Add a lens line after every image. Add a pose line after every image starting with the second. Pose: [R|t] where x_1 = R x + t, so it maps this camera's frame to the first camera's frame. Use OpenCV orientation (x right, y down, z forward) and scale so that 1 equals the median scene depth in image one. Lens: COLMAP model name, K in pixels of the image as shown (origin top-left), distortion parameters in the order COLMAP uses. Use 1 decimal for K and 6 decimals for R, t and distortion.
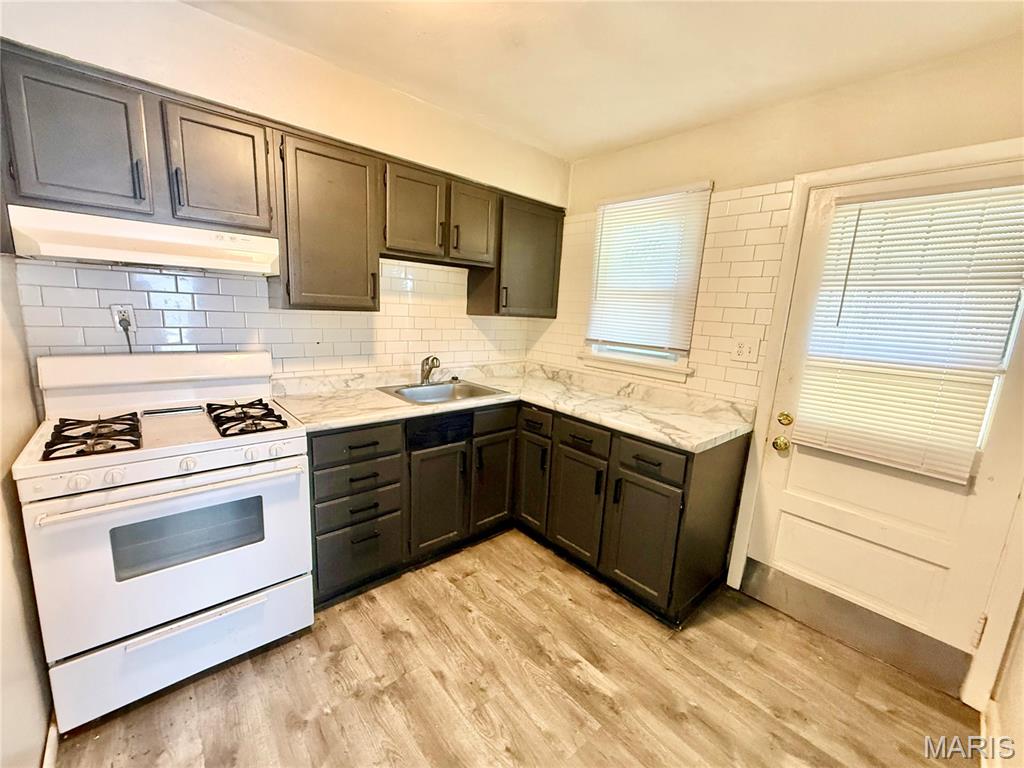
lens RADIAL K [[412.9, 0, 514.2], [0, 412.9, 386.9], [0, 0, 1]] dist [-0.000846, 0.000123]
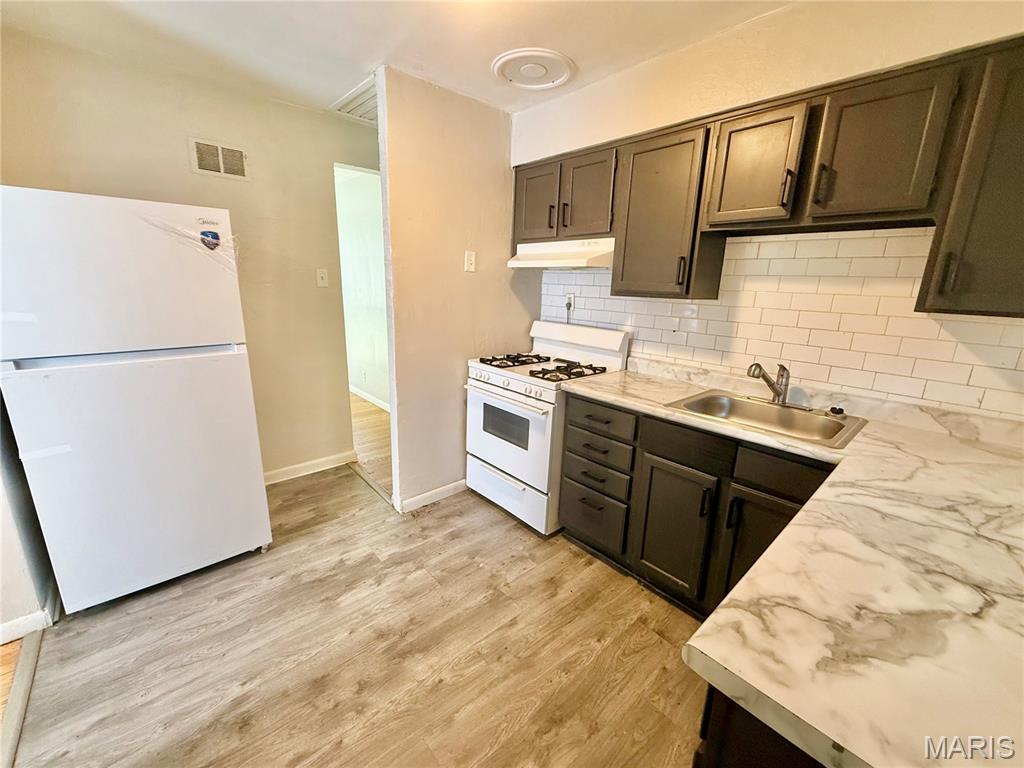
lens RADIAL K [[412.9, 0, 514.2], [0, 412.9, 386.9], [0, 0, 1]] dist [-0.000846, 0.000123]
pose [[0.006688, 0.195395, -0.980702, 0.709816], [-0.219325, 0.957131, 0.189203, -0.101911], [0.975629, 0.213827, 0.049257, 0.746752]]
